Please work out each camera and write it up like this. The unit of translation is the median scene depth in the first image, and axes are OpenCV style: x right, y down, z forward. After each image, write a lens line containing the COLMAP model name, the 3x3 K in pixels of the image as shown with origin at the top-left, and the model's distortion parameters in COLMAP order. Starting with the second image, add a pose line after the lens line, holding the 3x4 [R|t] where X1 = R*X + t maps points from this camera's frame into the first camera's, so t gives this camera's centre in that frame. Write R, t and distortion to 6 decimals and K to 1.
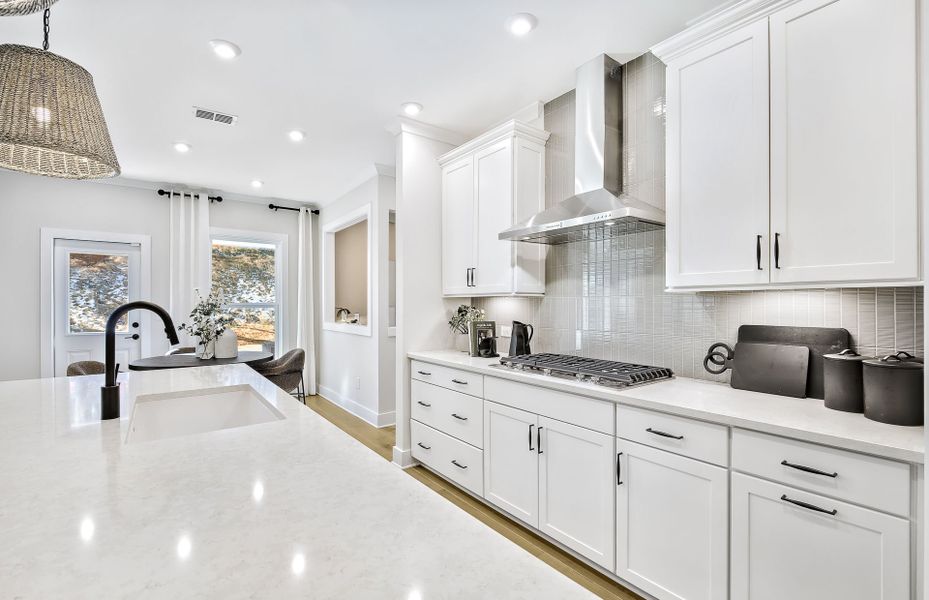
lens RADIAL K [[400.8, 0, 465.0], [0, 400.8, 297.0], [0, 0, 1]] dist [-0.011771, 0.000047]
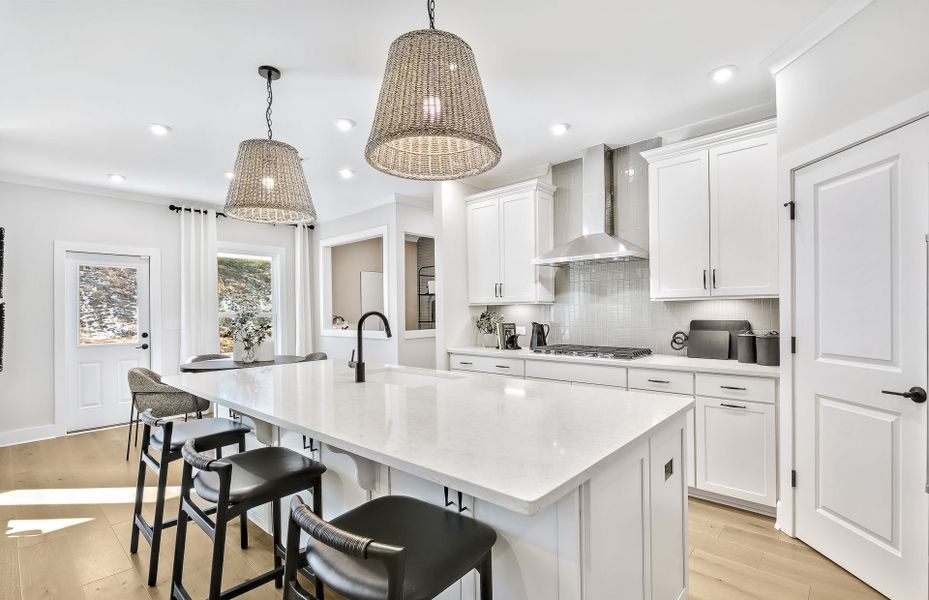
lens RADIAL K [[410.5, 0, 464.5], [0, 410.5, 300.0], [0, 0, 1]] dist [0.000029, -0.000008]
pose [[0.985761, -0.006331, 0.168033, -0.351220], [0.008273, 0.999907, -0.010858, -0.003185], [-0.167949, 0.012094, 0.985721, -0.353740]]
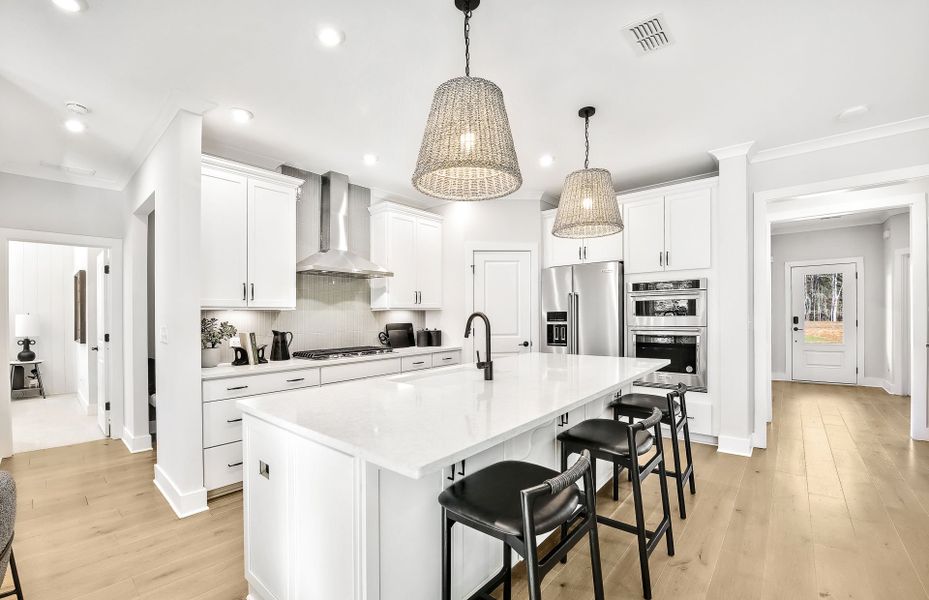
lens RADIAL K [[407.1, 0, 466.5], [0, 407.1, 315.5], [0, 0, 1]] dist [-0.000402, -0.000026]
pose [[-0.182318, 0.002662, 0.983236, -1.233041], [-0.002792, 0.999991, -0.003226, 0.016864], [-0.983236, -0.003334, -0.182309, 0.653842]]
